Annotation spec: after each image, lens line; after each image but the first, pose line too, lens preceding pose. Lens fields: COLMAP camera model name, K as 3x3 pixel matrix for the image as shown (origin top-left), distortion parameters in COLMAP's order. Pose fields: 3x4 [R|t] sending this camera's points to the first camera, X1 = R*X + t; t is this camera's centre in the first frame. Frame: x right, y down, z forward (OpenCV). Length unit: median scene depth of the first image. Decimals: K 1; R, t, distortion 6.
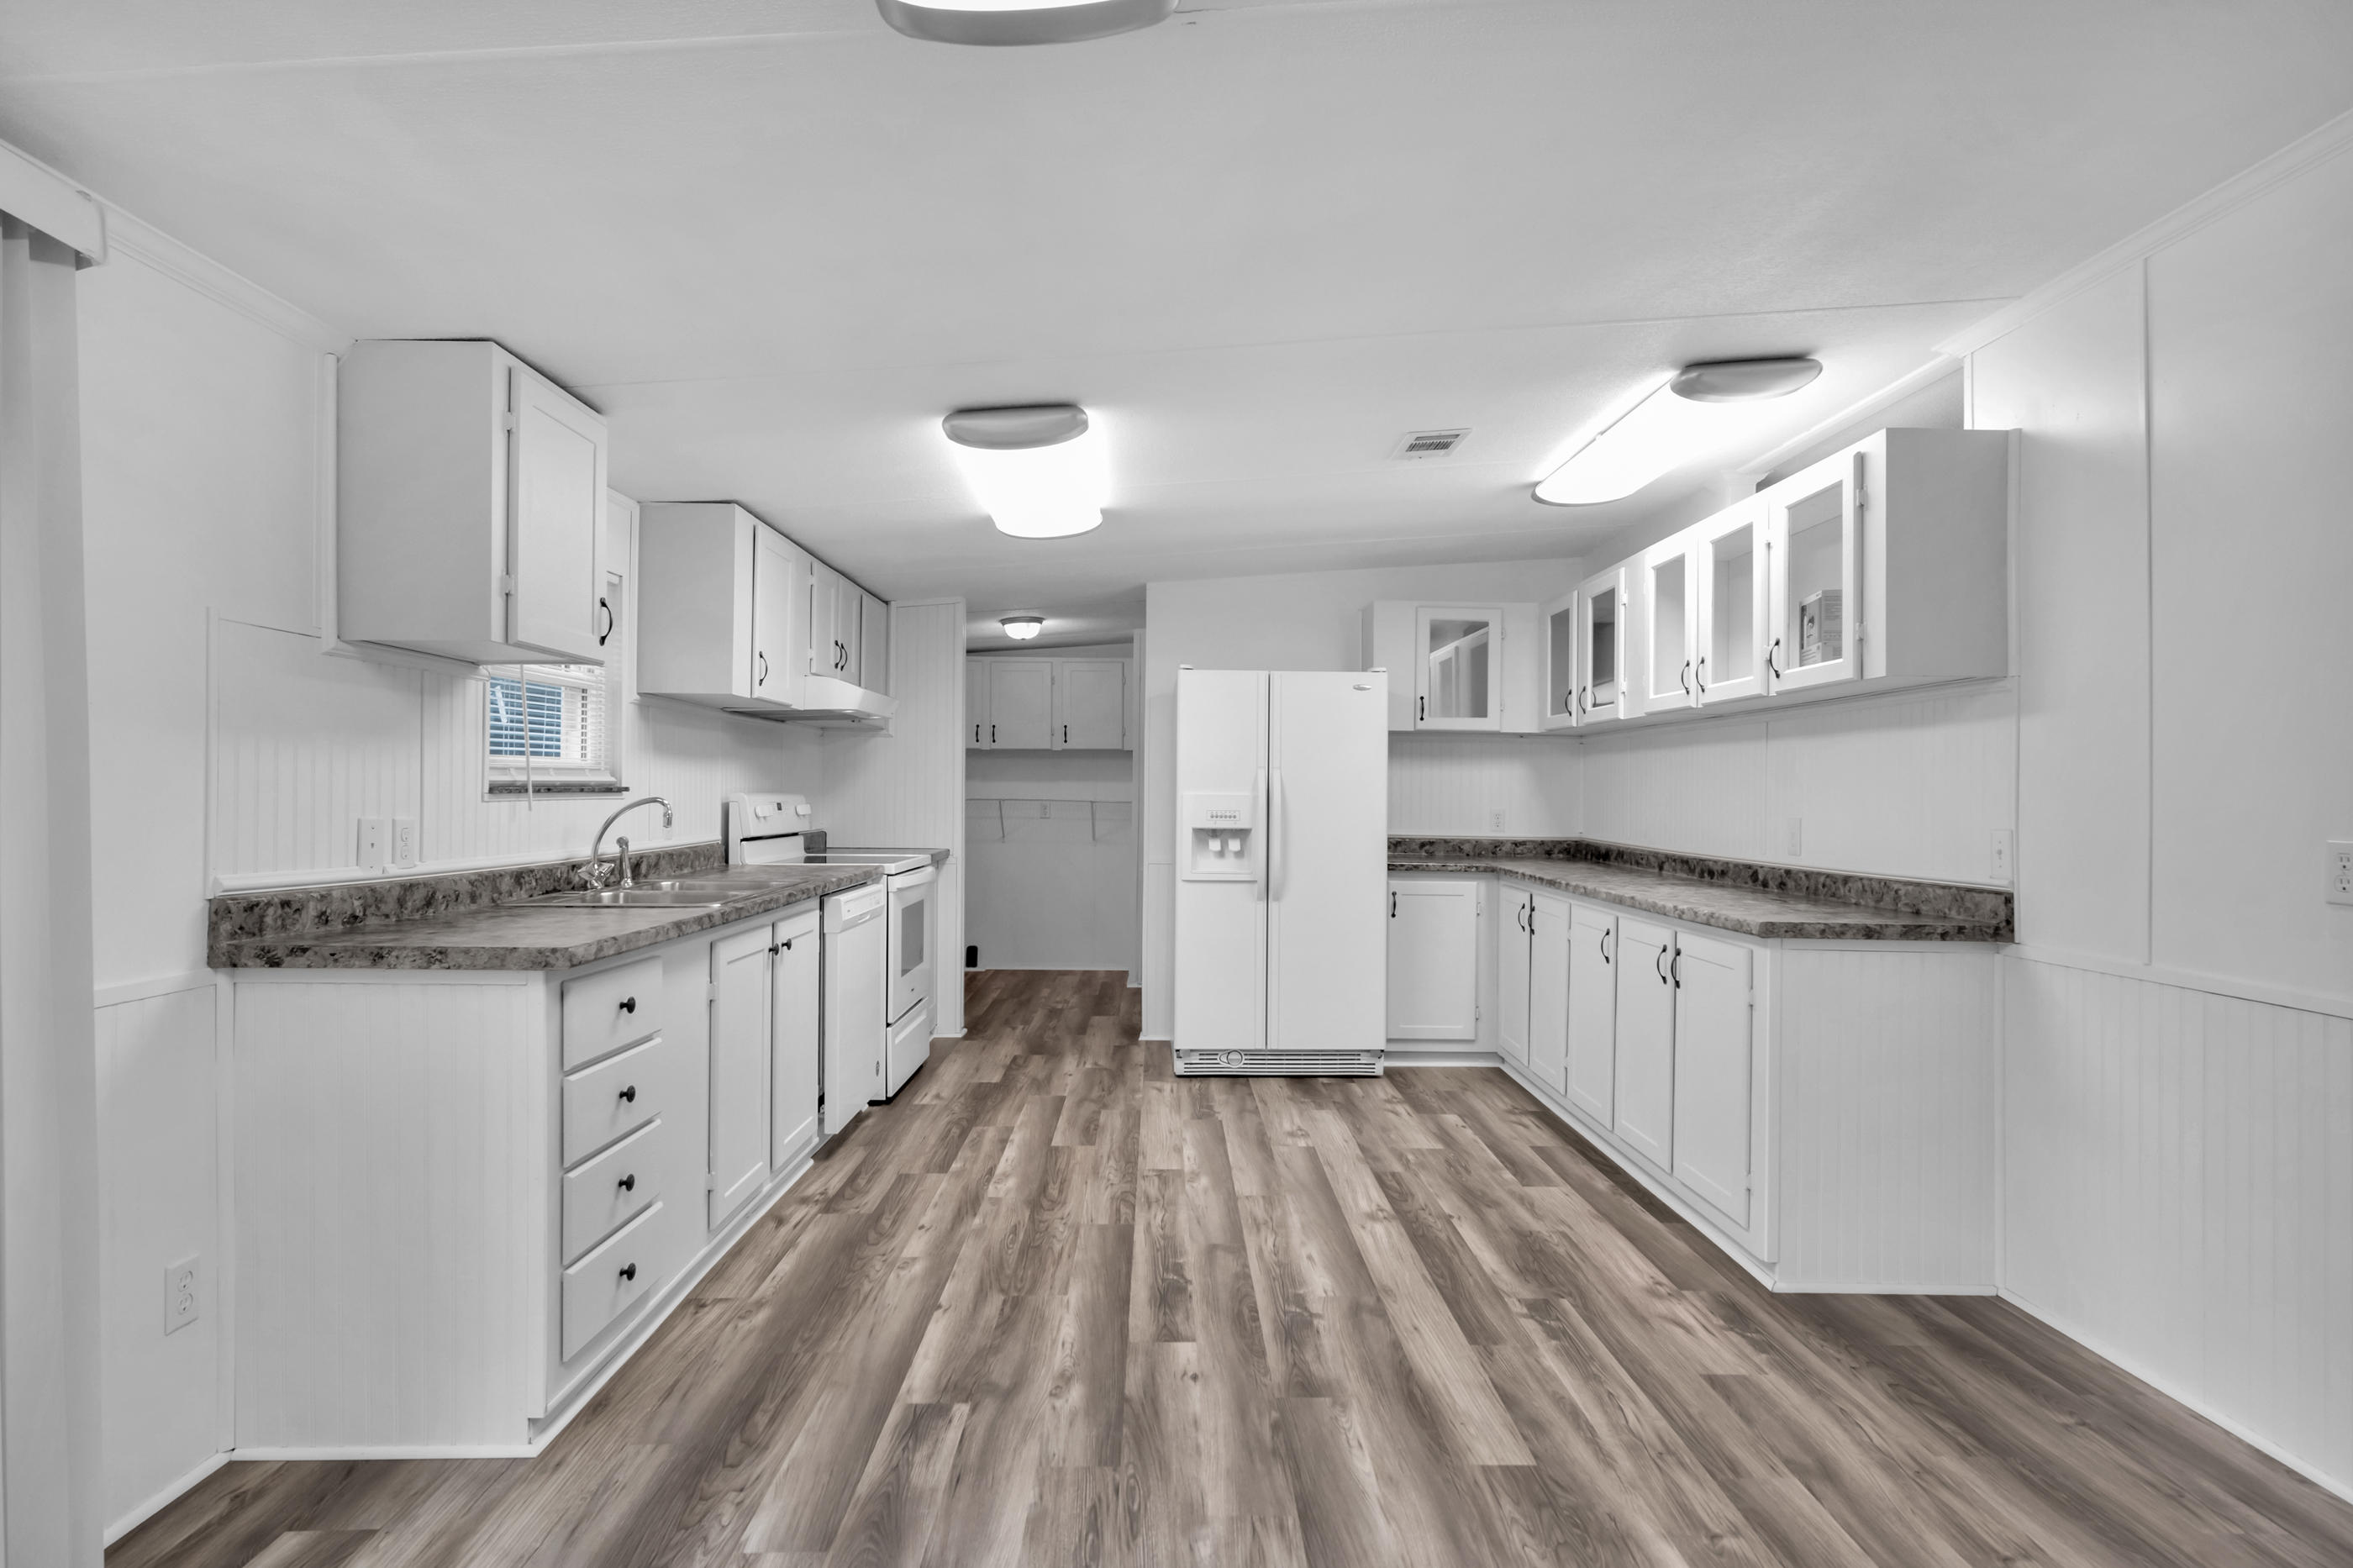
lens RADIAL K [[1225.5, 0, 1176.5], [0, 1225.5, 784.0], [0, 0, 1]] dist [0.003708, -0.001756]
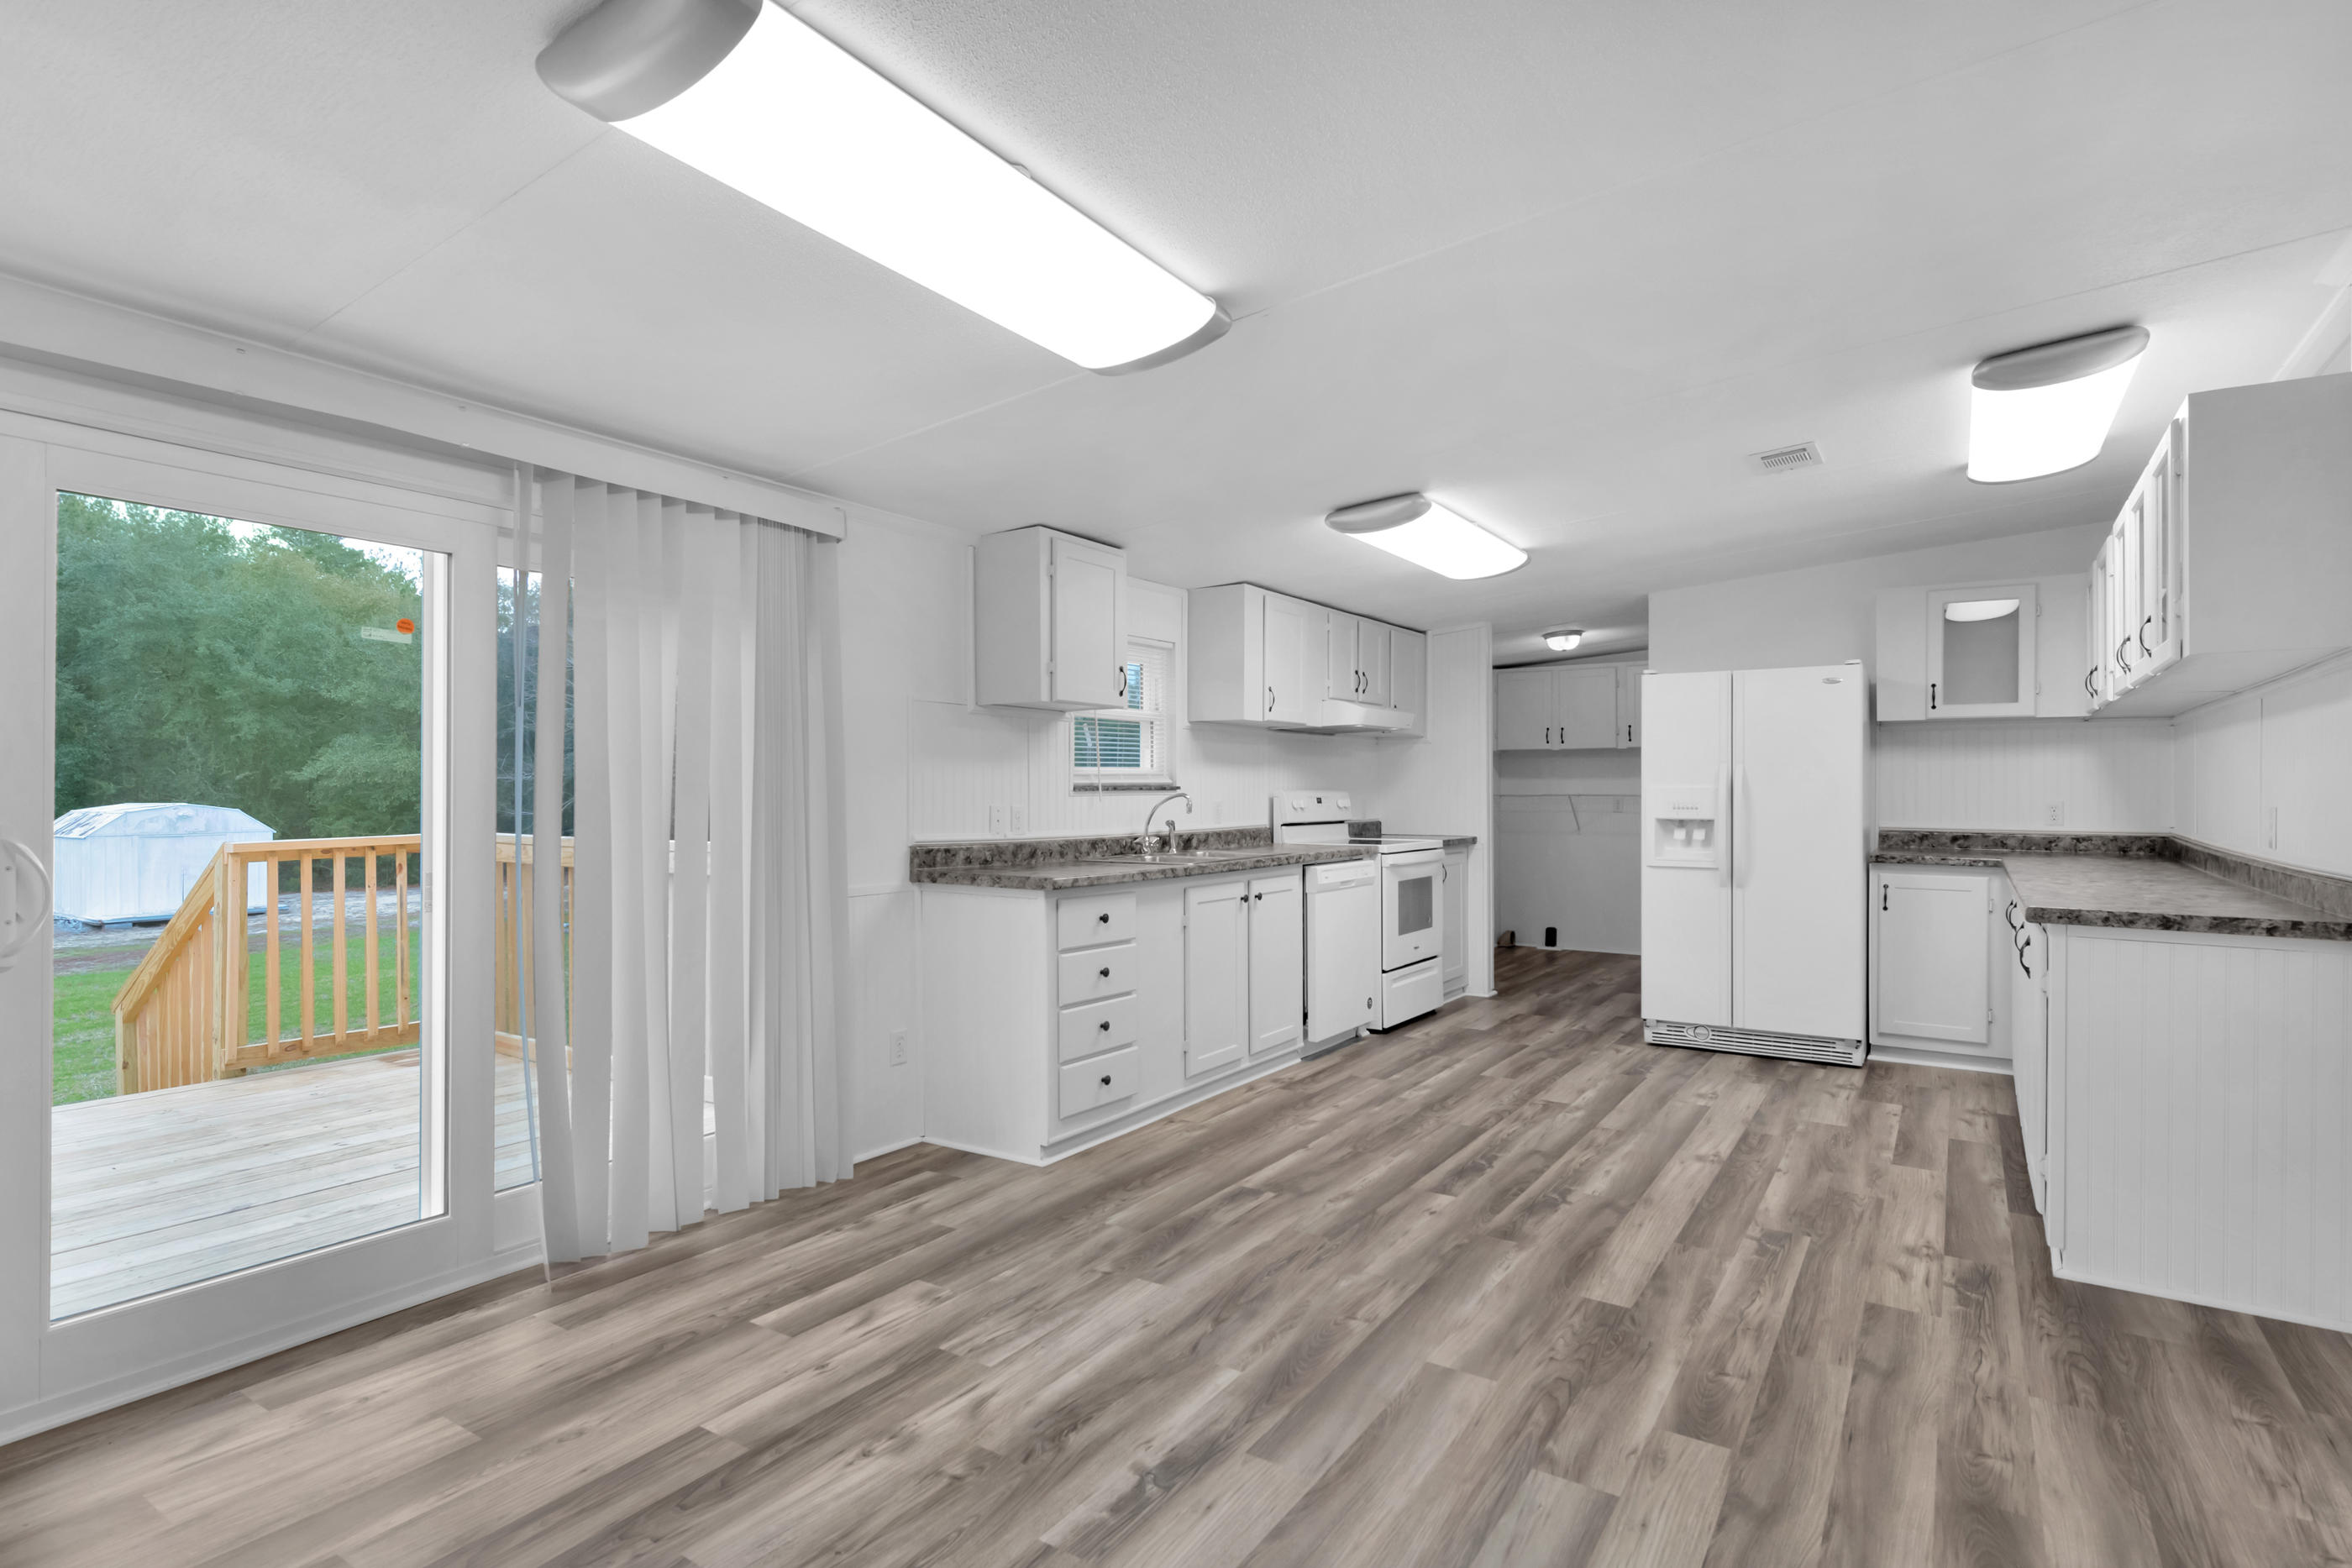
lens RADIAL K [[1224.9, 0, 1176.0], [0, 1224.9, 784.0], [0, 0, 1]] dist [0.003708, -0.001756]
pose [[0.812137, -0.012117, -0.583341, 0.459108], [0.012195, 0.999918, -0.003792, 0.005837], [0.583340, -0.004034, 0.812218, -0.215818]]
